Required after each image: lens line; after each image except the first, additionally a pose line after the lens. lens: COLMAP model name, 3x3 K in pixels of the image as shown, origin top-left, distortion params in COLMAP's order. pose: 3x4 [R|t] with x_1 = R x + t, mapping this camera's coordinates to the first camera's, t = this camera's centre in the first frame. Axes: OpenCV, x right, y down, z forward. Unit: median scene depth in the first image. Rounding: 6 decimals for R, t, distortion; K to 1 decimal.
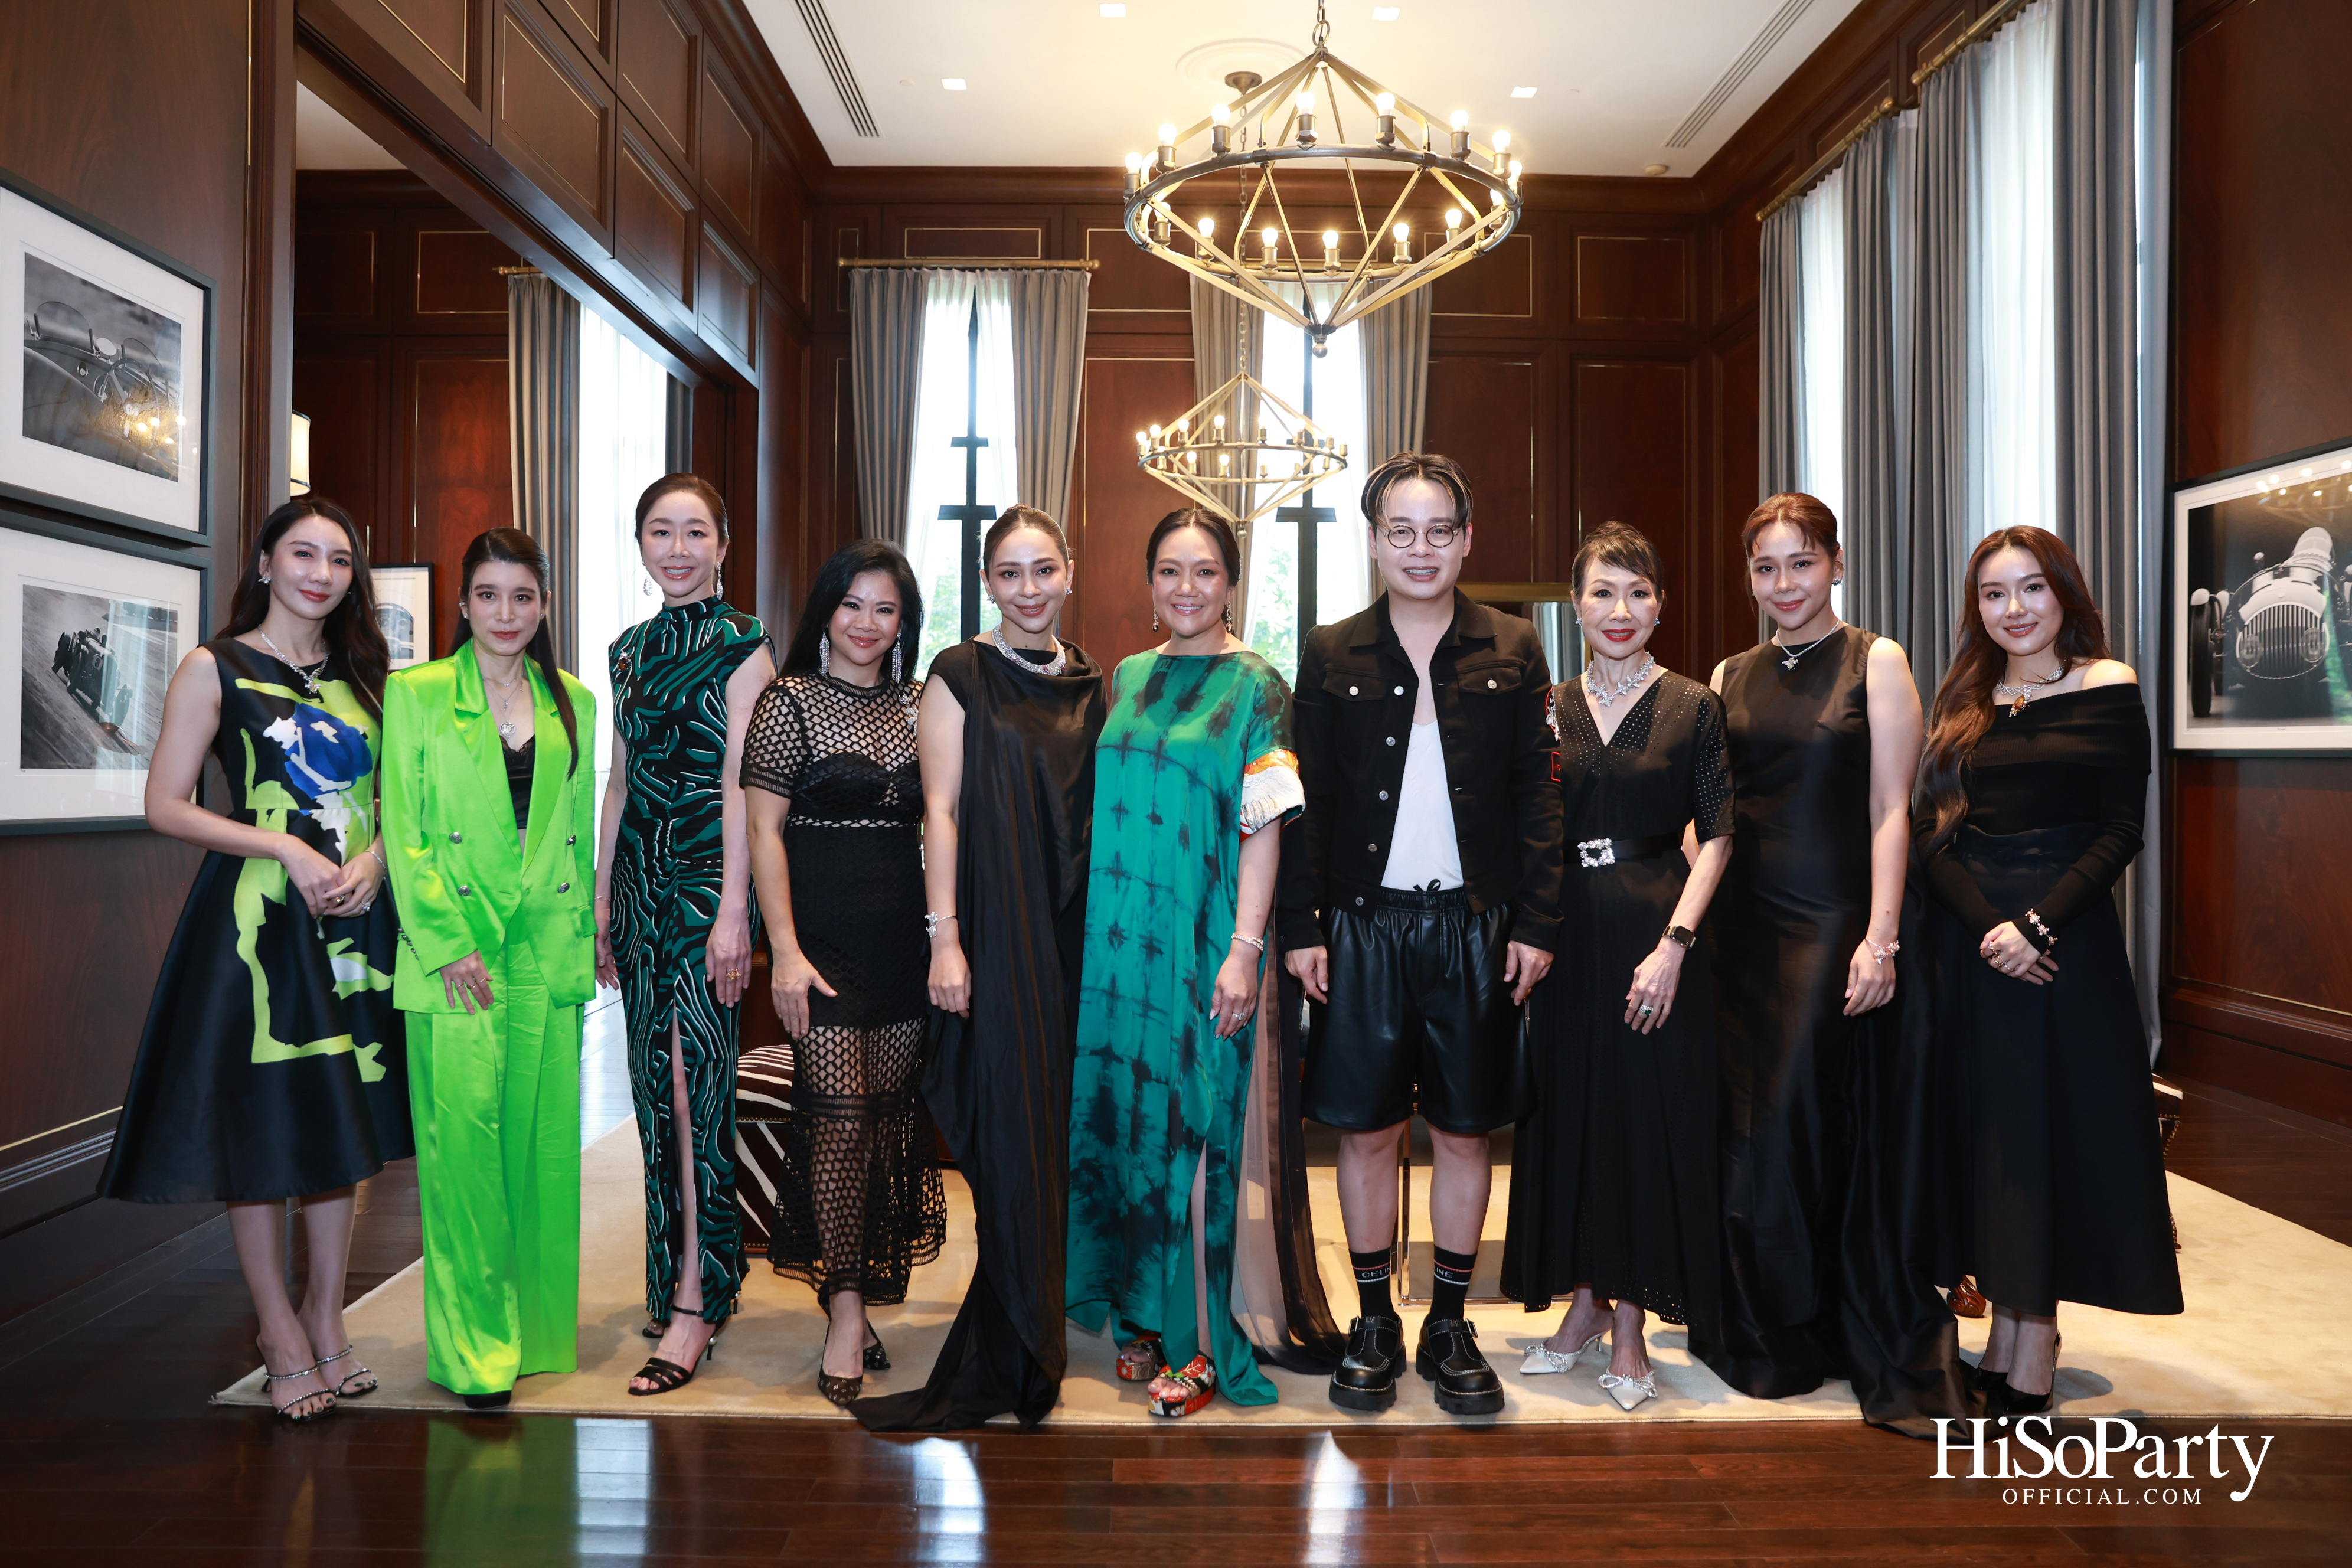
lens RADIAL K [[1614.9, 0, 1188.2], [0, 1614.9, 776.0], [0, 0, 1]] dist [-0.077830, 0.059233]
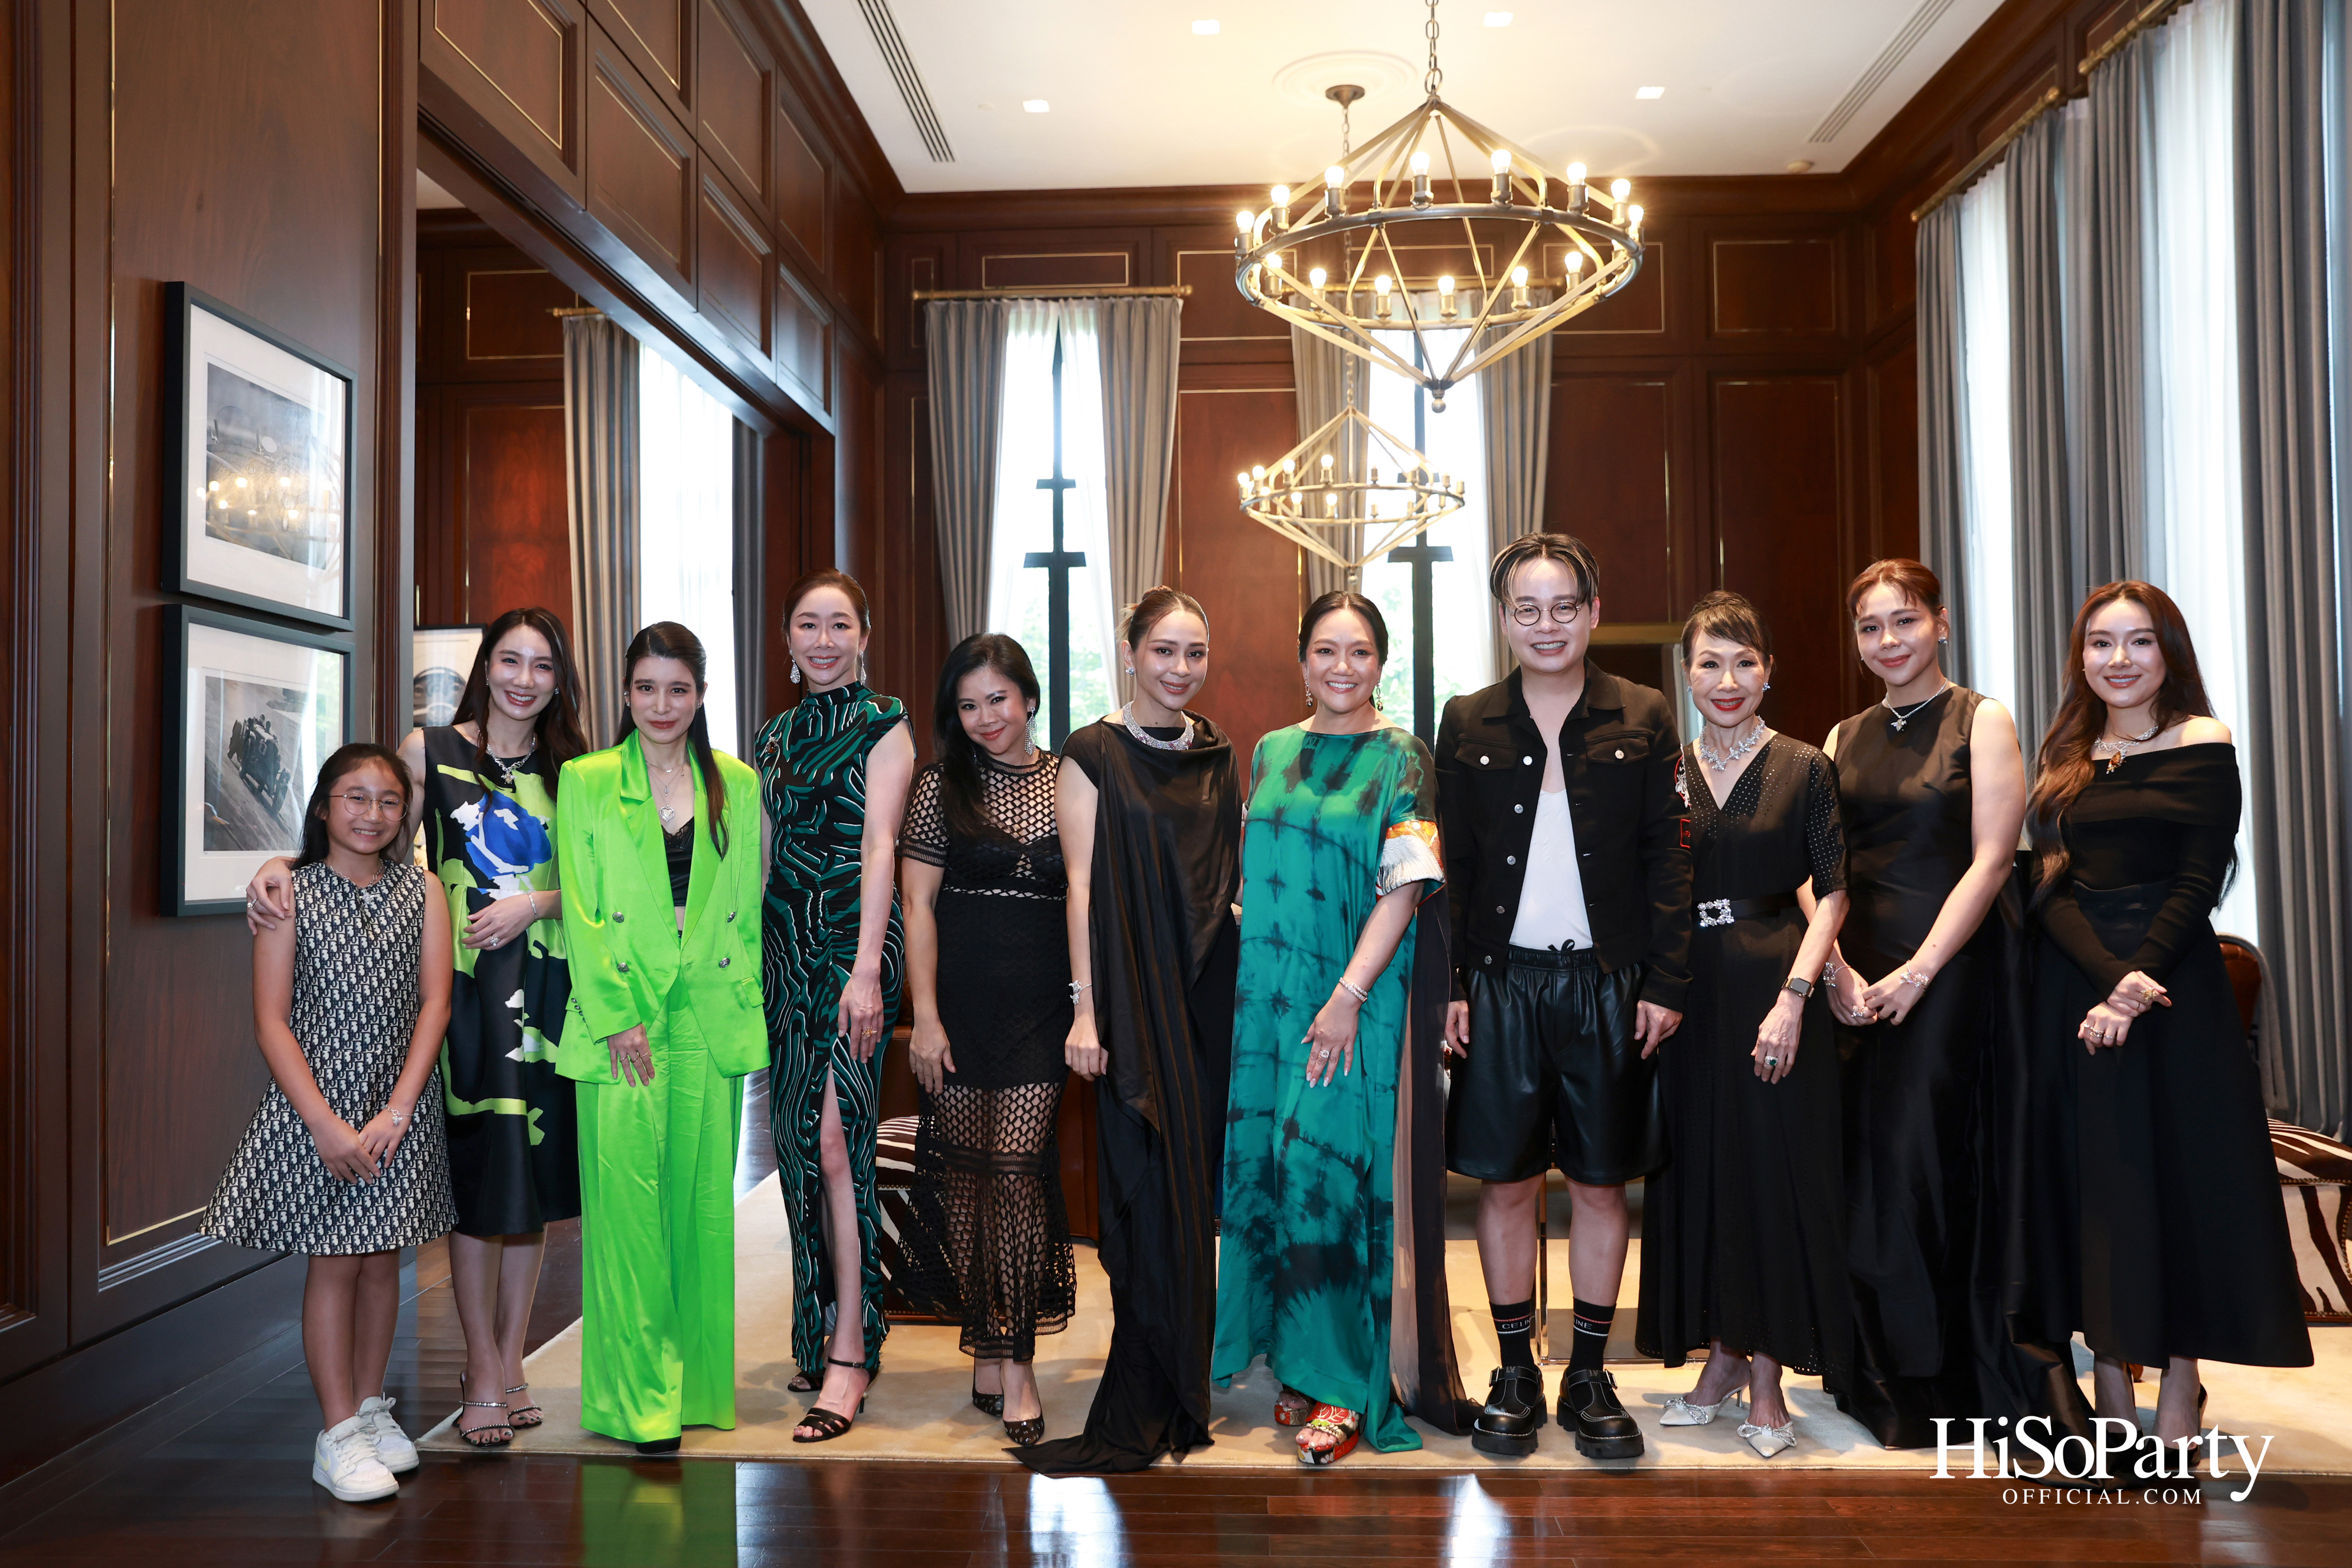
lens RADIAL K [[1842.8, 0, 1176.0], [0, 1842.8, 784.0], [0, 0, 1]] dist [-0.040775, 0.053080]
pose [[0.998209, -0.015962, -0.057651, -0.023645], [0.014256, 0.999452, -0.029878, -0.003667], [0.058097, 0.029002, 0.997890, -0.175561]]
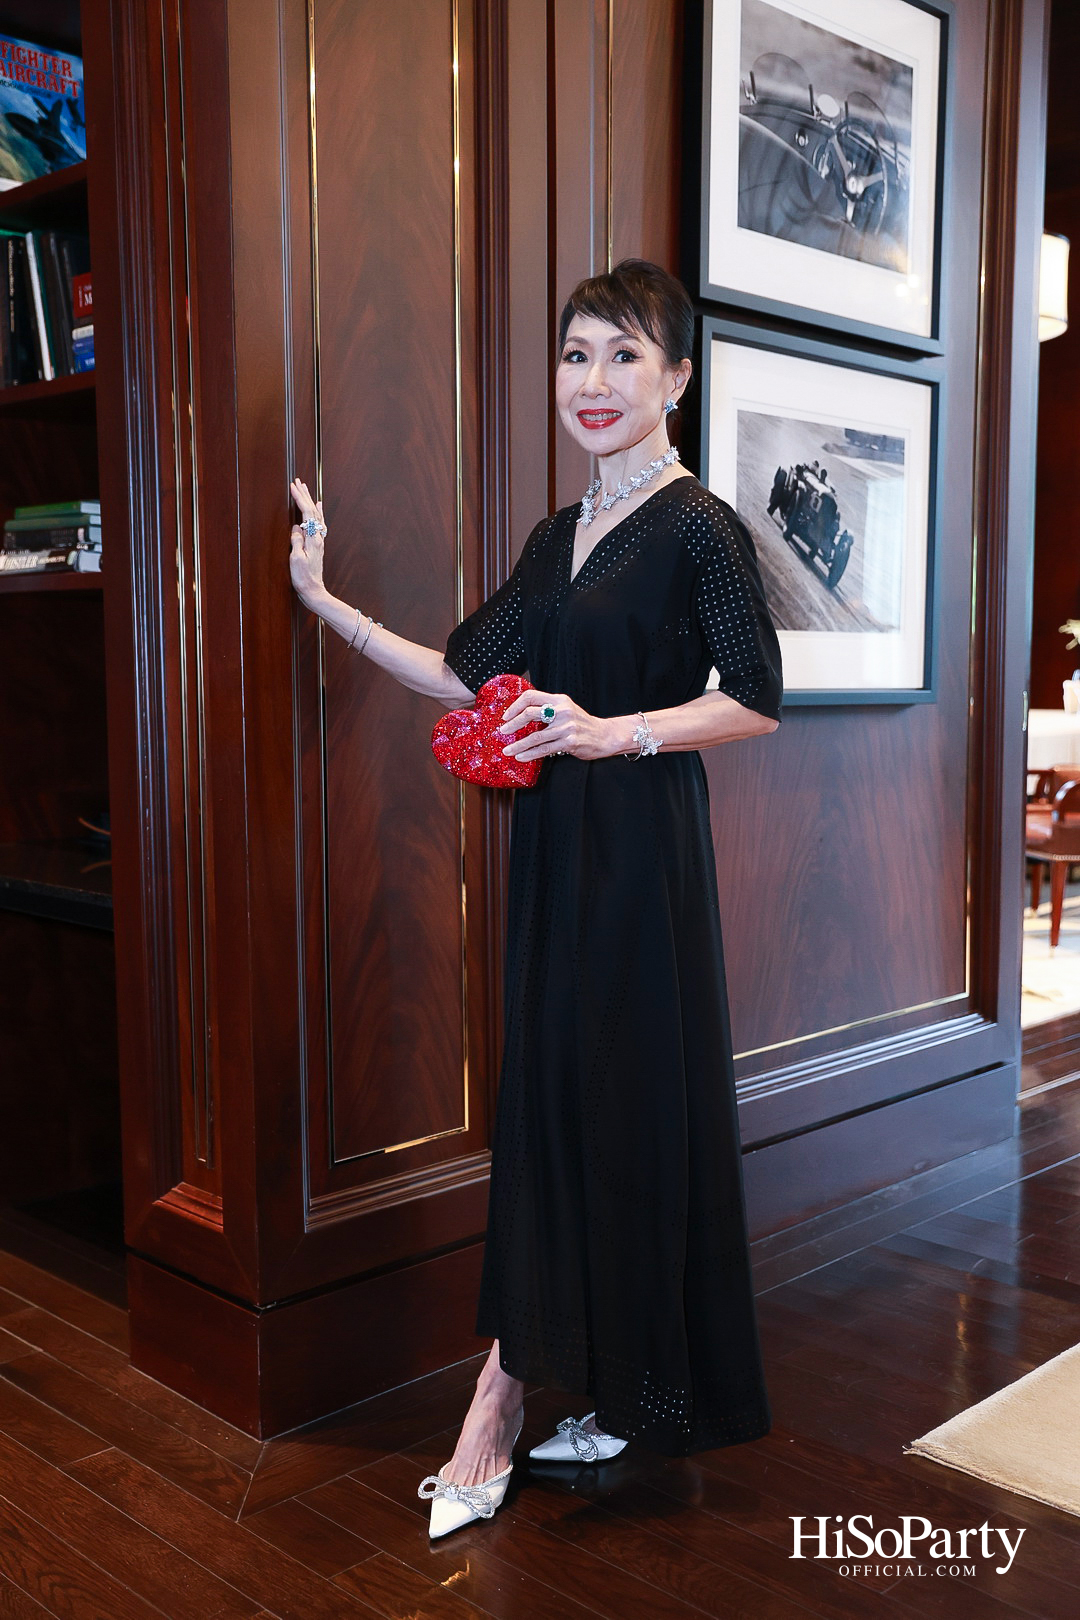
lens RADIAL K [[1759.5, 0, 562.0], [0, 1759.5, 813.1], [0, 0, 1]] dist [-0.002170, 0.224034]
pose [[0.706323, 0.052345, -0.705952, -0.129005], [0.005046, 0.996865, 0.078964, 0.018235], [0.707872, -0.059336, 0.703844, 0.254870]]
